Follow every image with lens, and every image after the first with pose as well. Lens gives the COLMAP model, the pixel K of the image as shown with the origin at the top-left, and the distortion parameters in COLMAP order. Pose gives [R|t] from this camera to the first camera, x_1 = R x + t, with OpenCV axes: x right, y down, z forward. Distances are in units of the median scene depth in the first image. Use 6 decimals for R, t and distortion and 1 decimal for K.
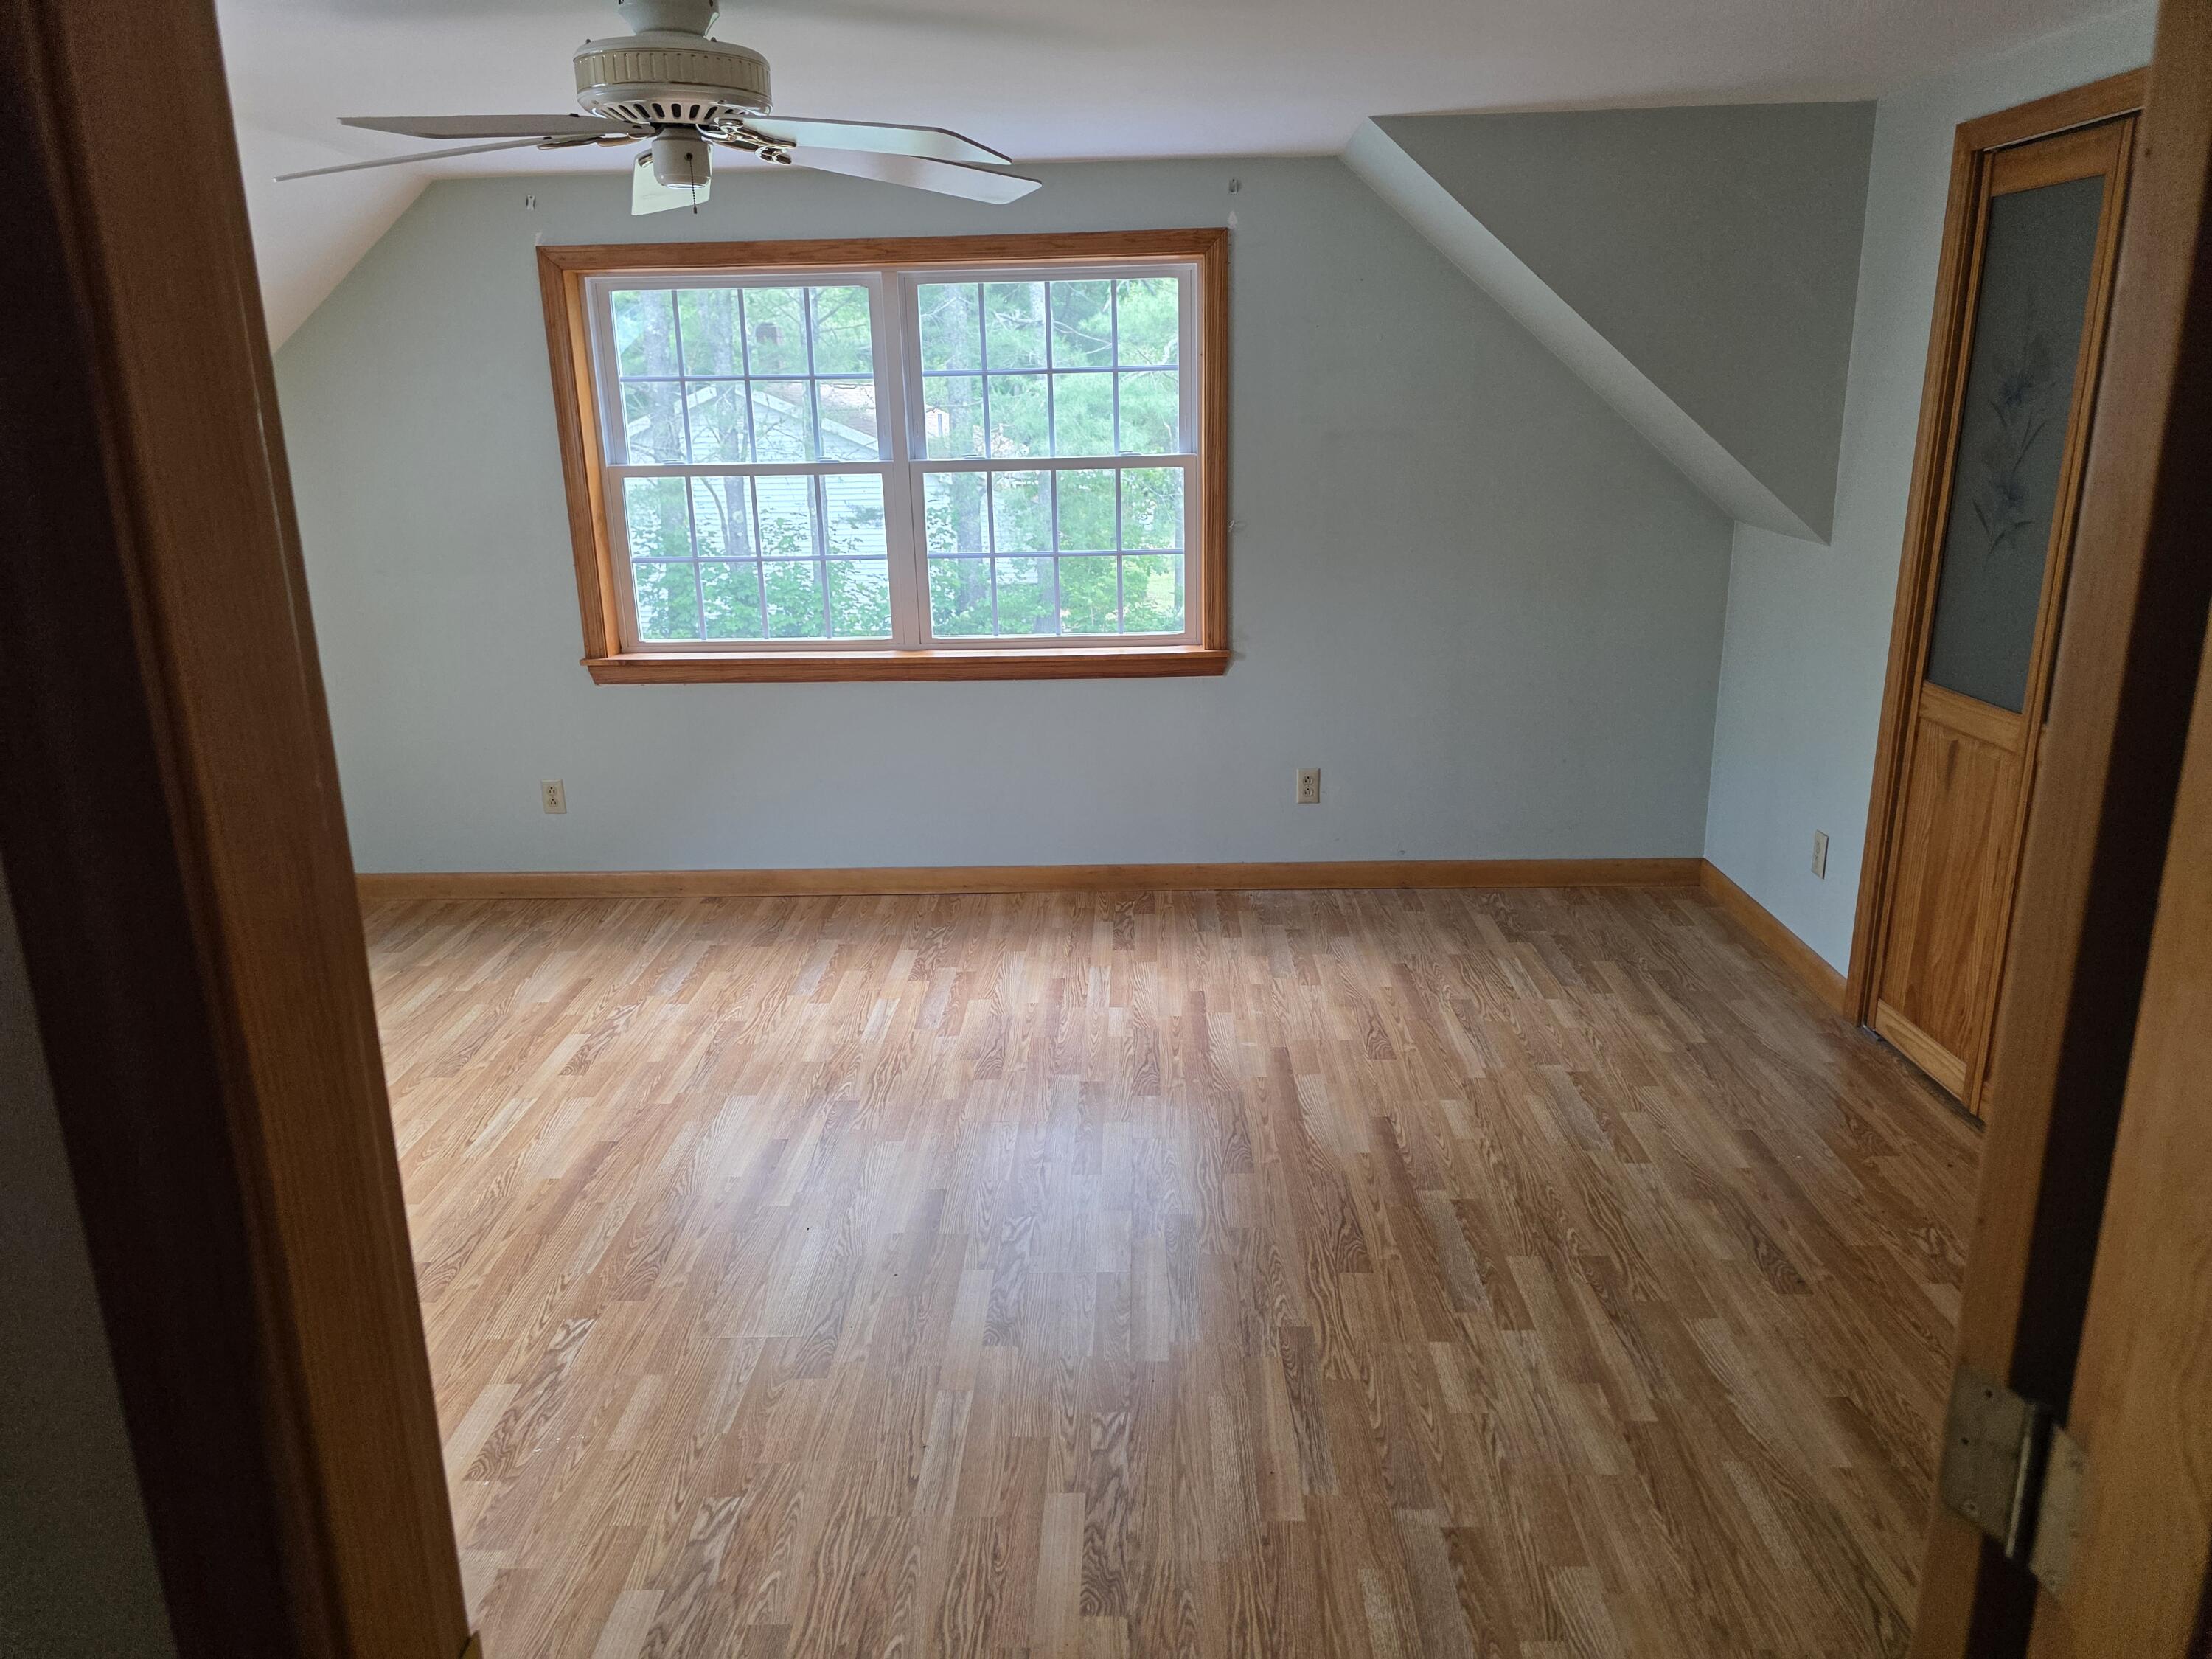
lens RADIAL K [[1471.9, 0, 1118.5], [0, 1471.9, 792.5], [0, 0, 1]] dist [0.055242, -0.056246]
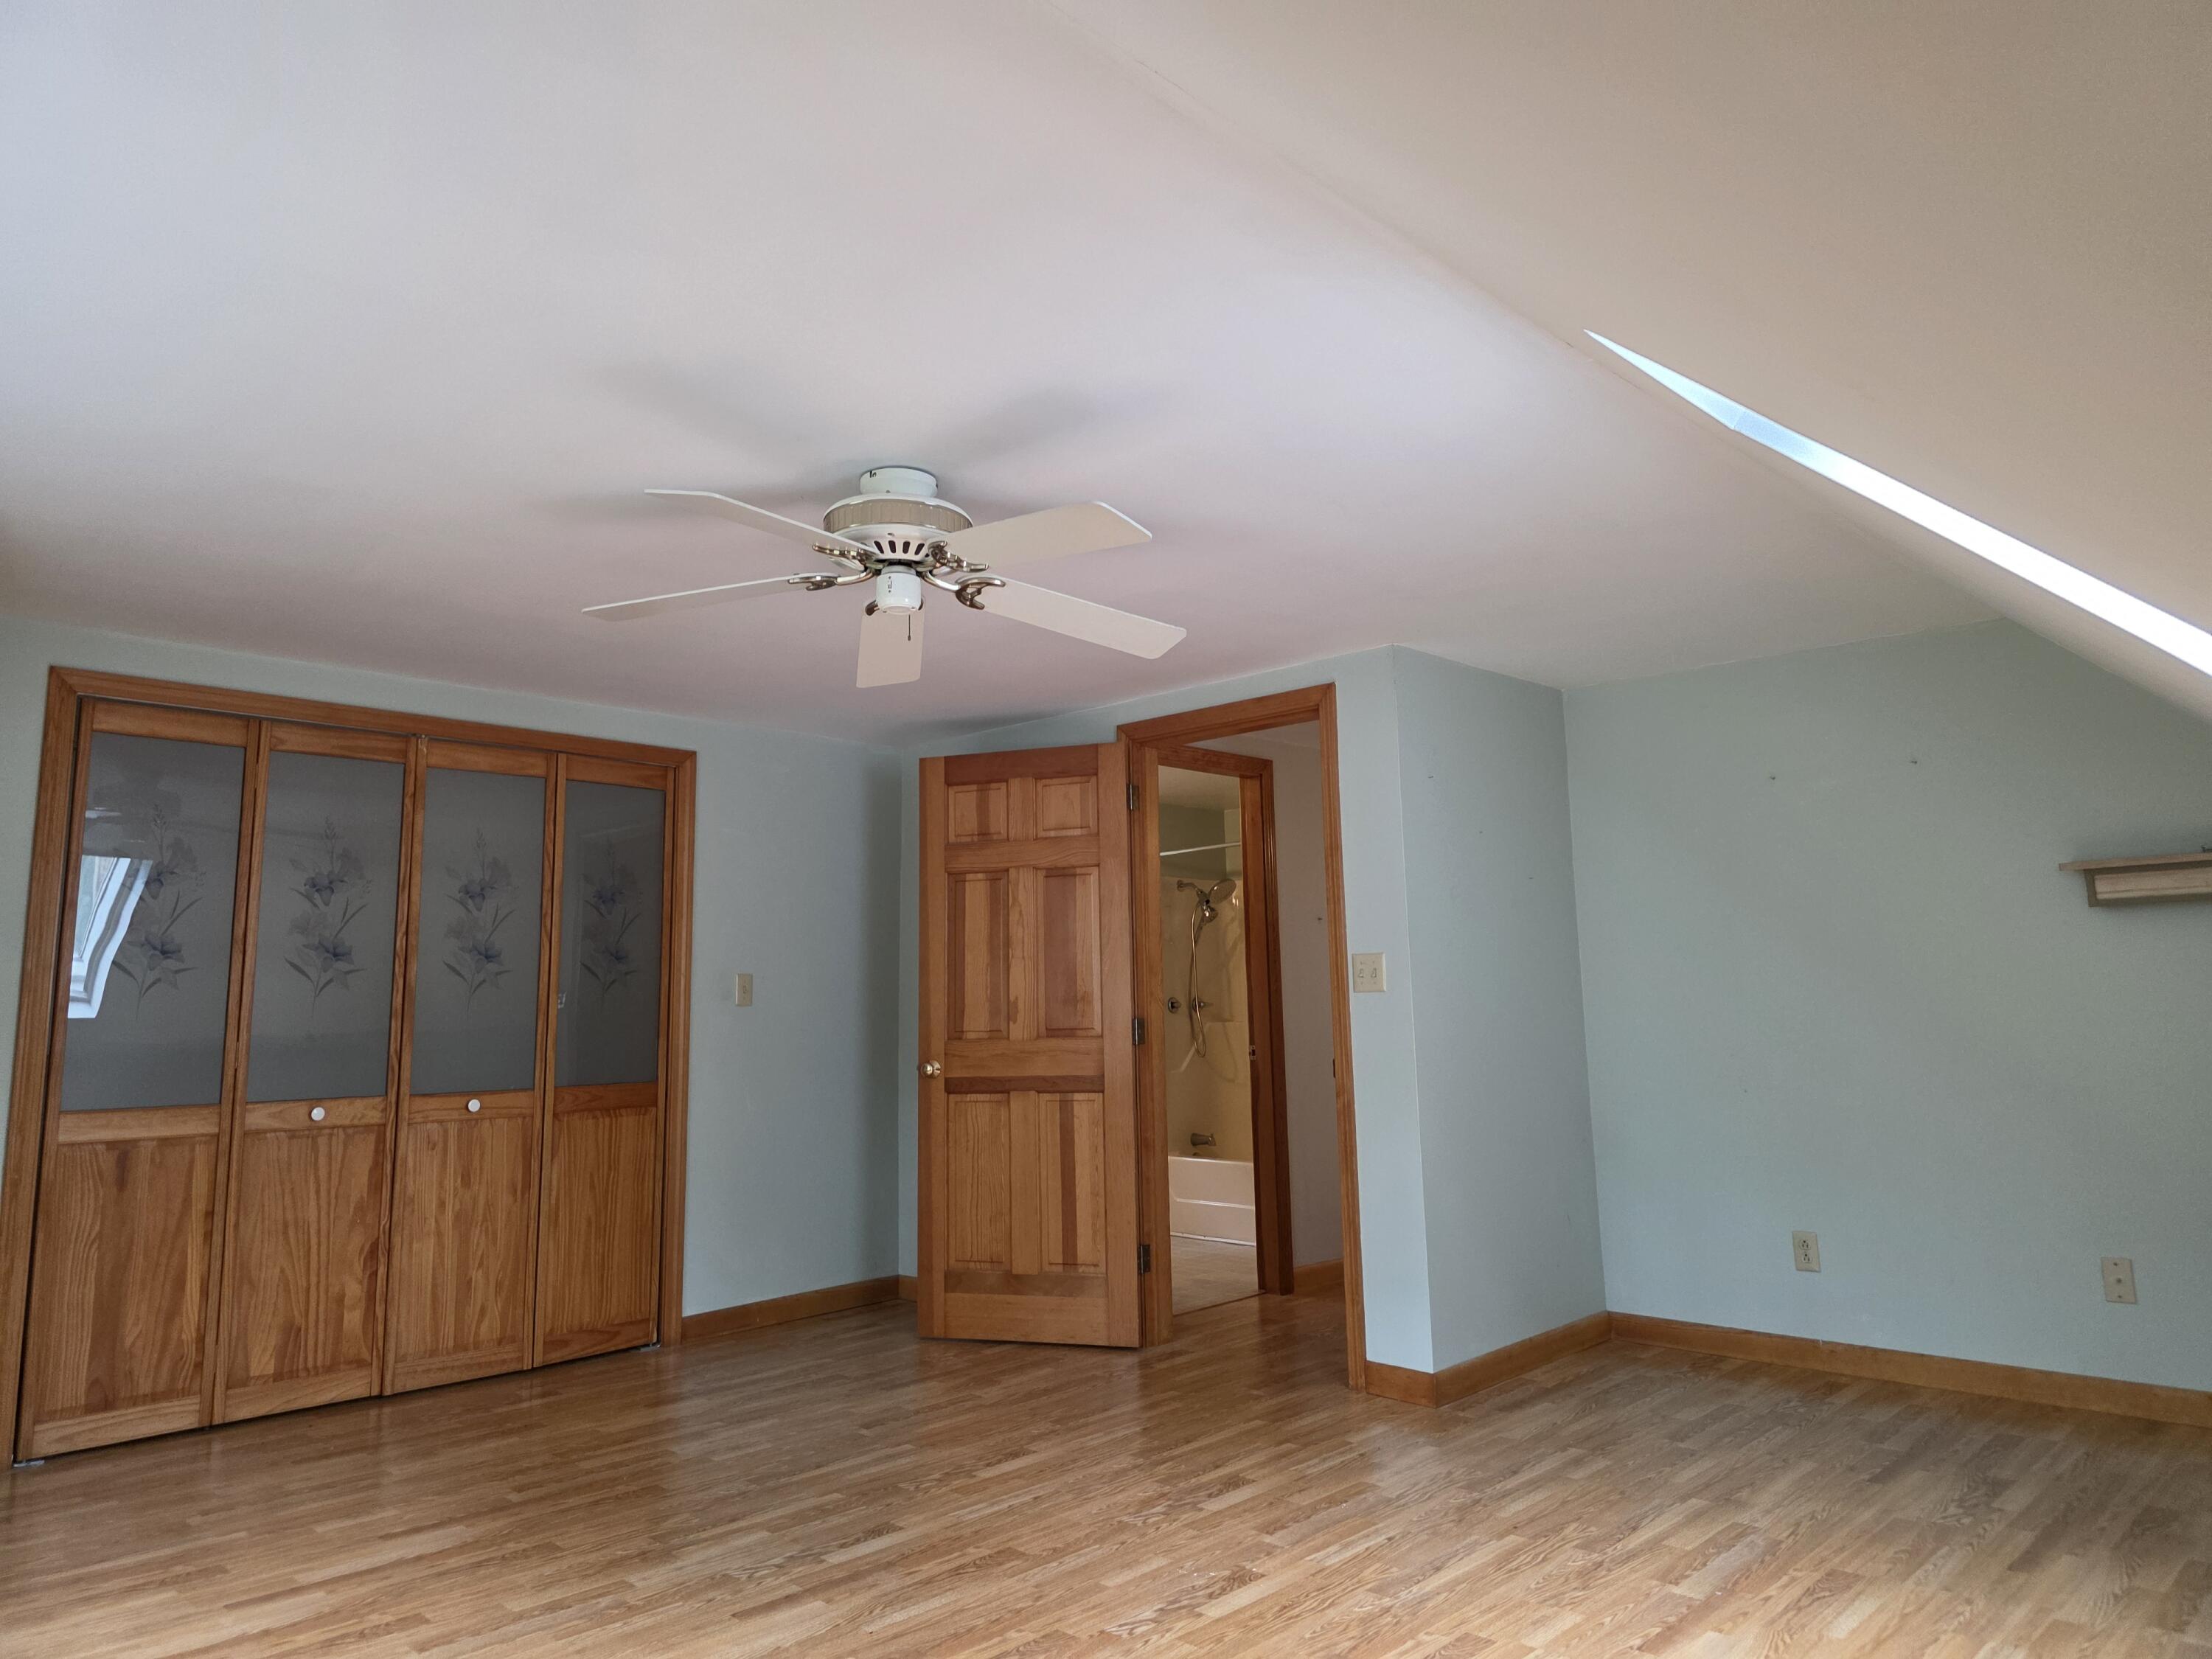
lens RADIAL K [[1471.9, 0, 1118.5], [0, 1471.9, 792.5], [0, 0, 1]] dist [0.055242, -0.056246]
pose [[-0.729125, 0.132241, 0.671482, -1.287796], [0.210703, 0.976872, 0.036406, -0.277298], [-0.651138, 0.168029, -0.740126, 1.901705]]
